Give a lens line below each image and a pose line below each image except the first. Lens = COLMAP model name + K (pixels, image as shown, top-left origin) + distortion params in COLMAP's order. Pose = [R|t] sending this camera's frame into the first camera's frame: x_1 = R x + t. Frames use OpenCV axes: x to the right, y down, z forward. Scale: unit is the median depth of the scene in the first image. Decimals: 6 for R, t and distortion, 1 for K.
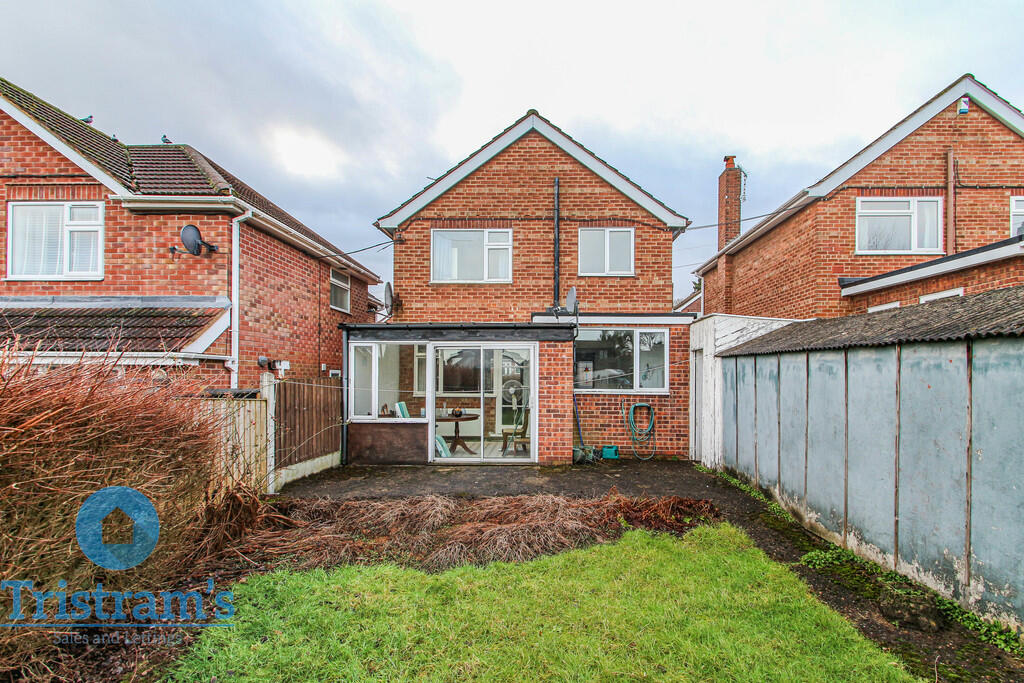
lens RADIAL K [[466.5, 0, 529.8], [0, 466.5, 373.9], [0, 0, 1]] dist [0.014461, -0.000633]
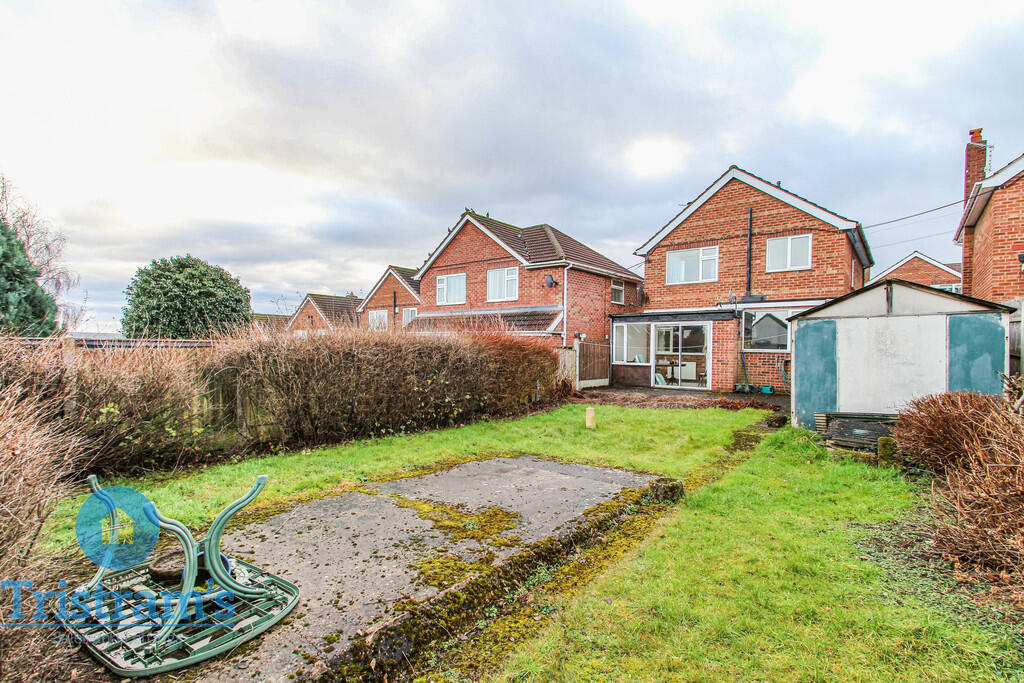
lens RADIAL K [[474.5, 0, 525.7], [0, 474.5, 352.5], [0, 0, 1]] dist [0.014883, -0.007677]
pose [[0.799828, 0.011948, -0.600110, 0.475659], [-0.003846, 0.999883, 0.014781, 0.023019], [0.600216, -0.009515, 0.799781, -0.755348]]
